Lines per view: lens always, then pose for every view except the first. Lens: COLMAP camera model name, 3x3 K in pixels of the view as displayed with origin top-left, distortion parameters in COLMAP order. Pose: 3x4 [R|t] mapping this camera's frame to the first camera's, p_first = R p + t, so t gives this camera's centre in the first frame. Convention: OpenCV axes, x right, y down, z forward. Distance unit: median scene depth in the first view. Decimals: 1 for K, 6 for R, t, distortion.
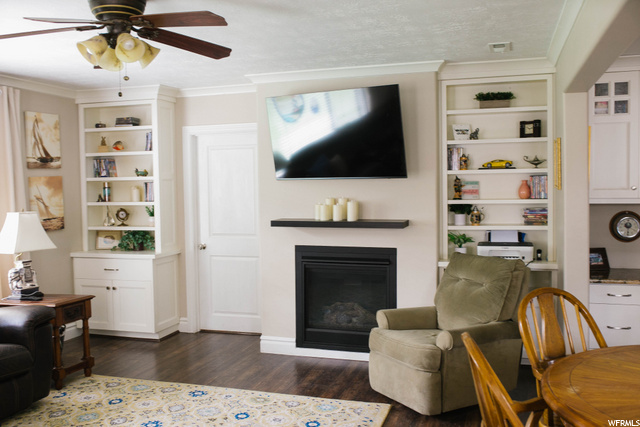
lens RADIAL K [[639.7, 0, 319.8], [0, 639.7, 213.8], [0, 0, 1]] dist [0.043020, 0.000000]
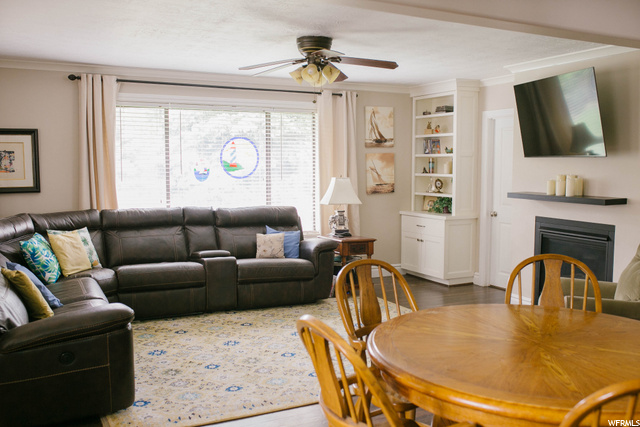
lens RADIAL K [[639.7, 0, 320.9], [0, 639.7, 213.4], [0, 0, 1]] dist [0.043020, 0.000000]
pose [[0.717126, 0.074174, -0.692985, 0.419169], [-0.049672, 0.997231, 0.055337, 0.000757], [0.695171, -0.005262, 0.718825, -0.061594]]
